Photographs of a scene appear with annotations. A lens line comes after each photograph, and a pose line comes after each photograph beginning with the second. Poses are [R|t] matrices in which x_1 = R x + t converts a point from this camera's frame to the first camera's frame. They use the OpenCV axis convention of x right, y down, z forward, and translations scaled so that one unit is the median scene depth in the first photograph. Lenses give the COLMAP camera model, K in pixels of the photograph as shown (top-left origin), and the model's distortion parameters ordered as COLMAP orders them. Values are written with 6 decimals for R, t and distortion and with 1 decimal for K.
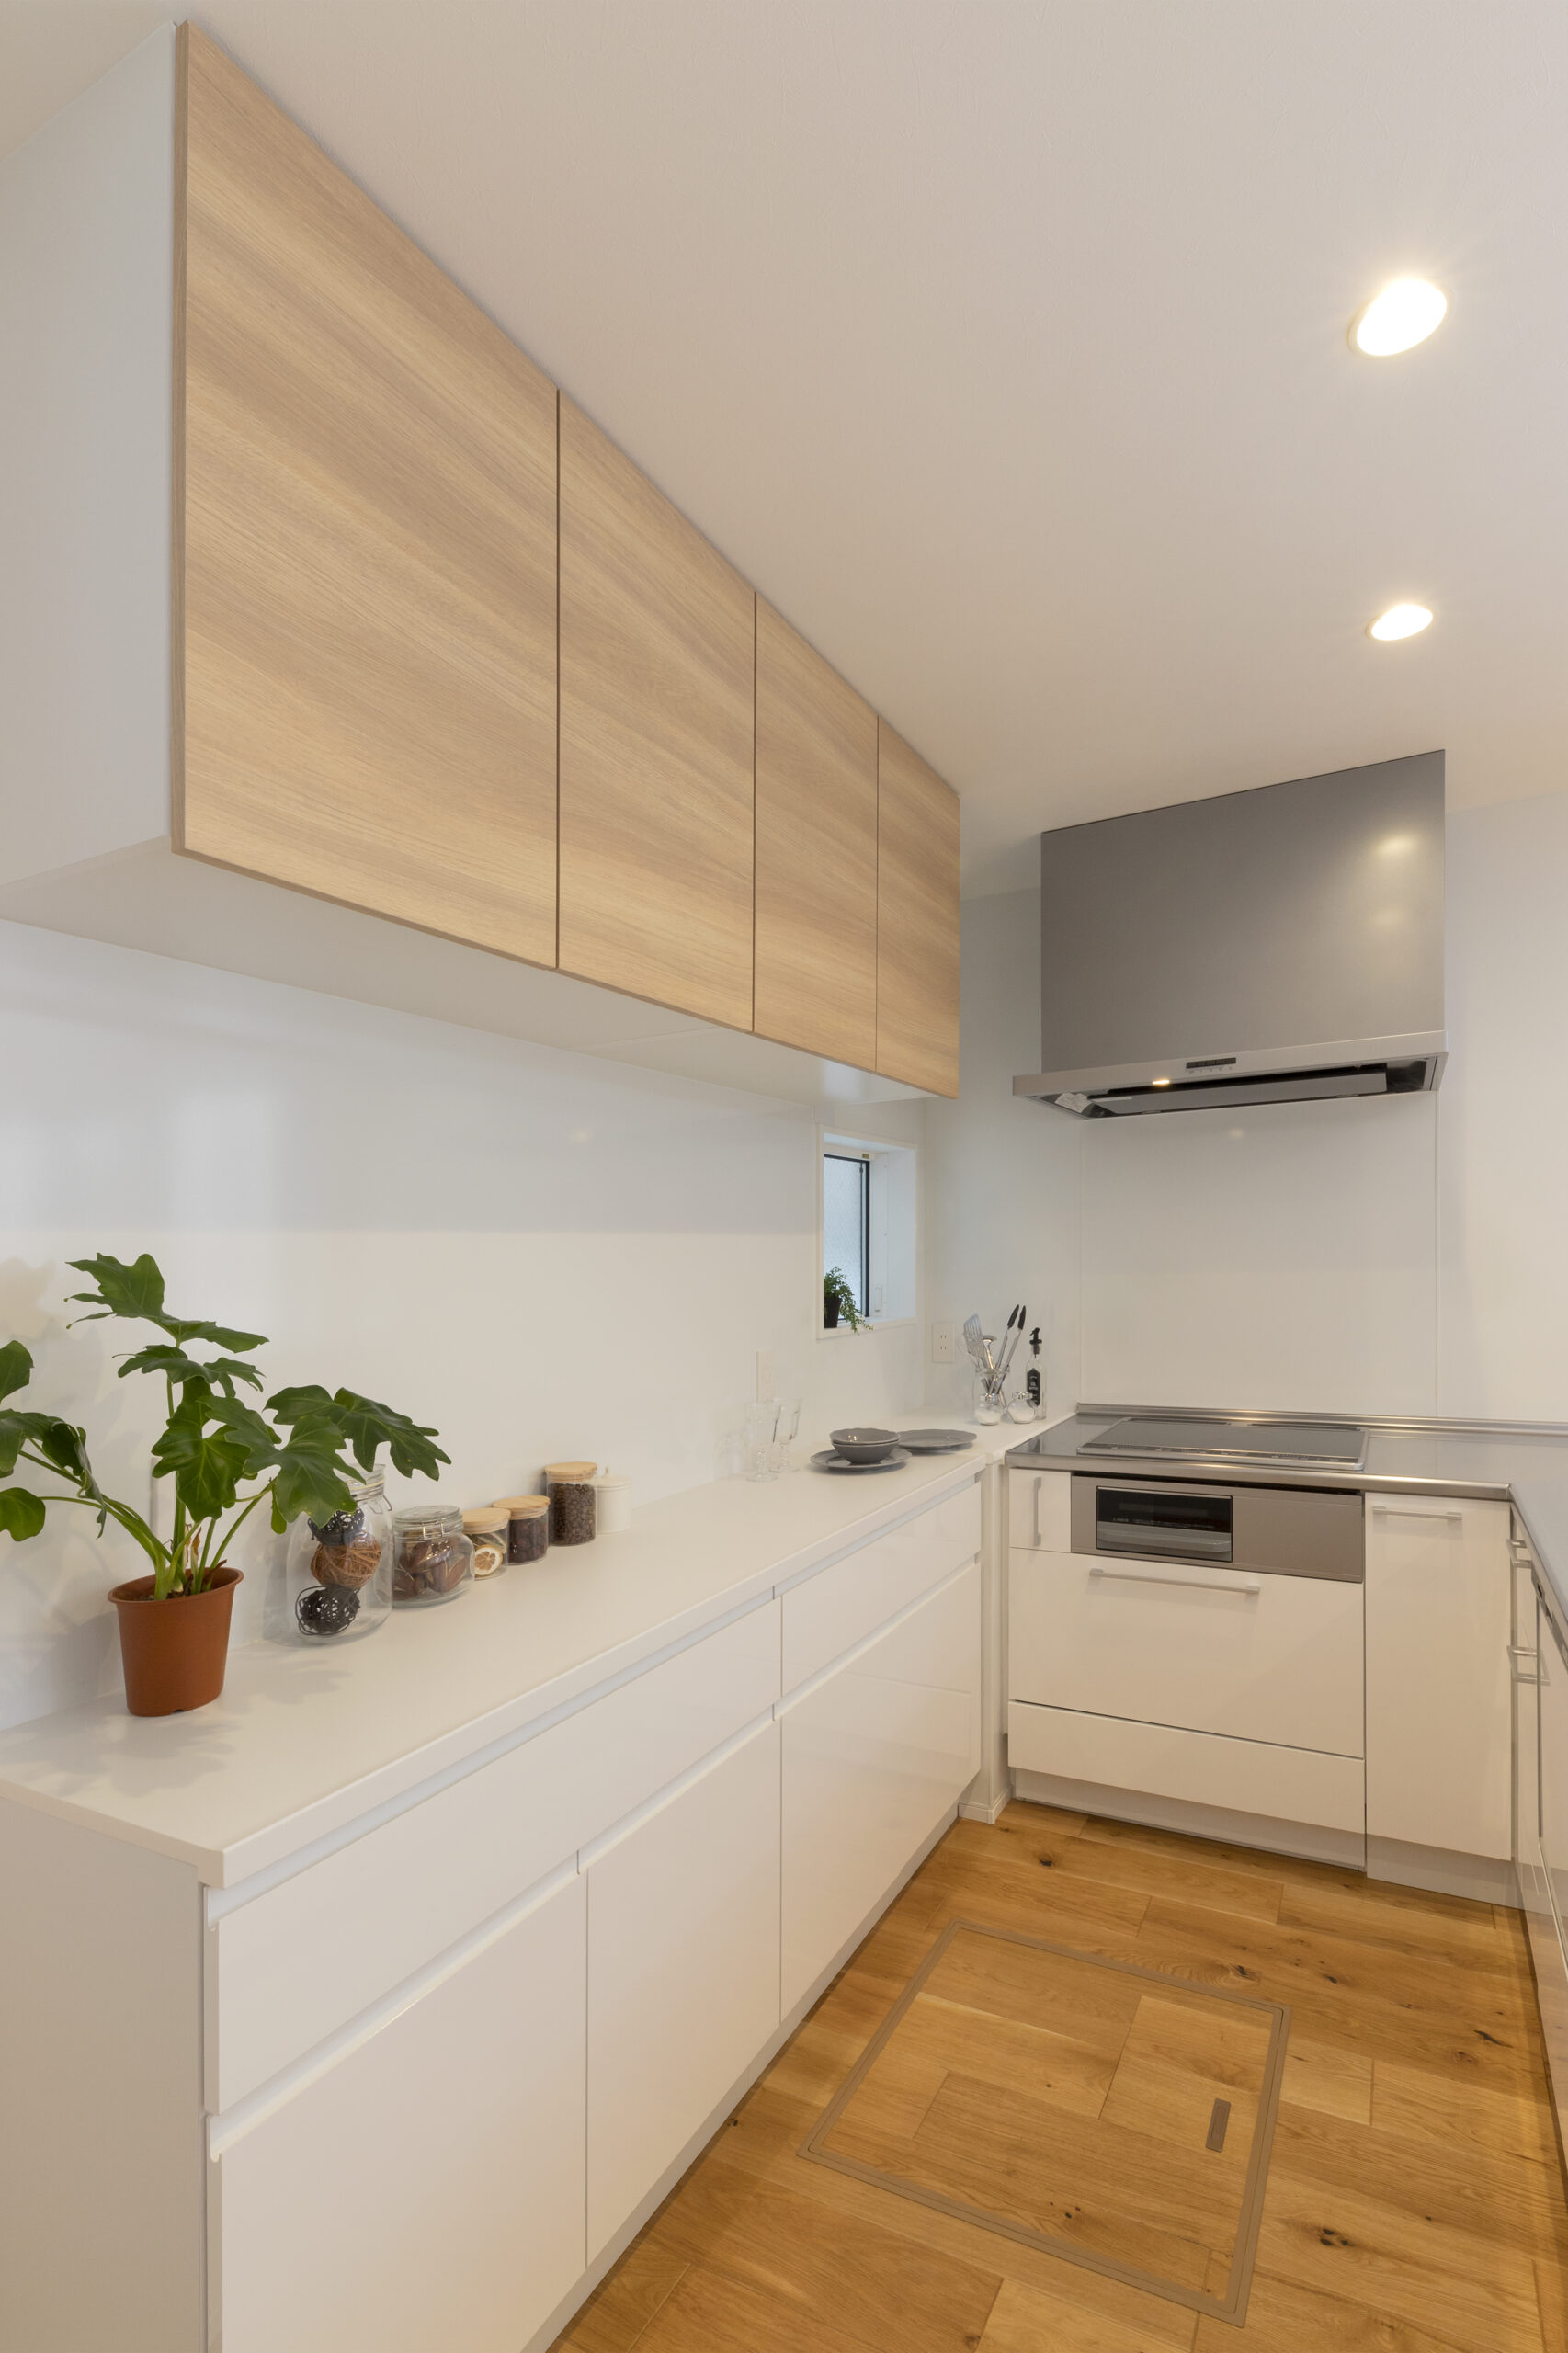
lens RADIAL K [[1031.6, 0, 782.4], [0, 1031.6, 1210.9], [0, 0, 1]] dist [0.033467, -0.016789]
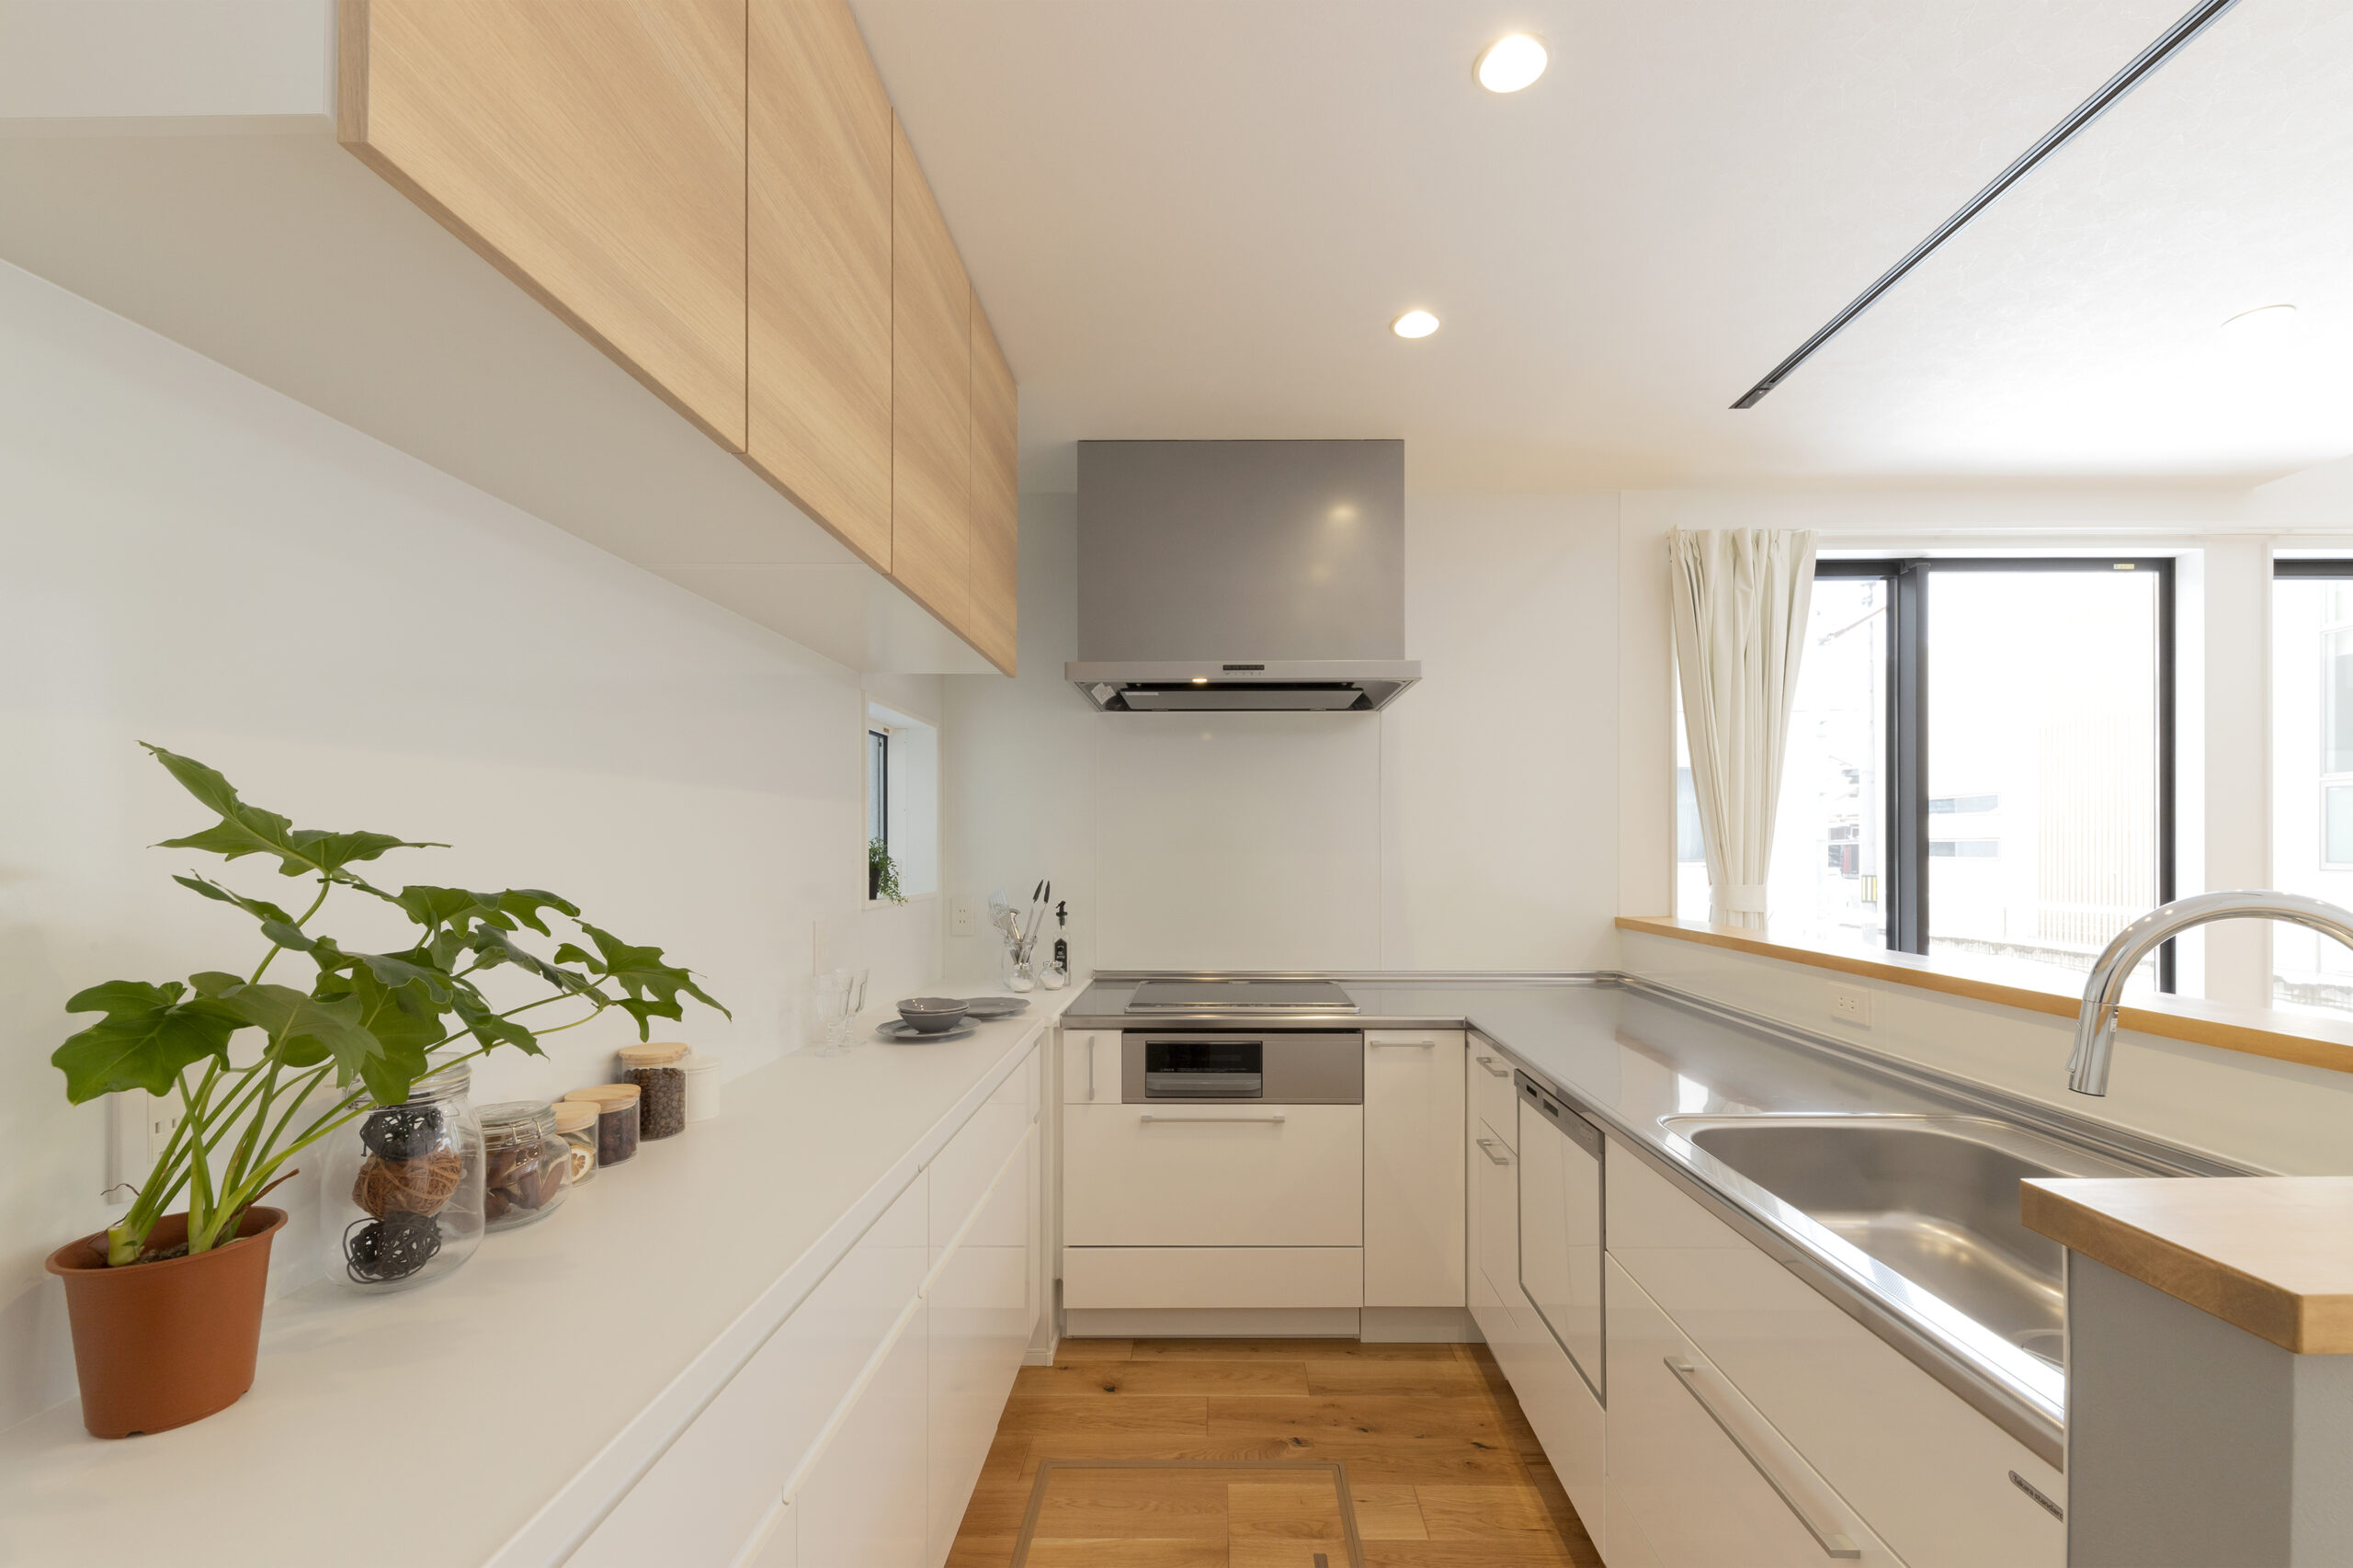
lens RADIAL K [[972.7, 0, 1178.6], [0, 972.7, 814.7], [0, 0, 1]] dist [0.011926, -0.000227]
pose [[0.900220, 0.041467, 0.433457, -0.147576], [-0.047501, 0.998866, 0.003096, 0.026526], [-0.432838, -0.023377, 0.901169, 0.076591]]
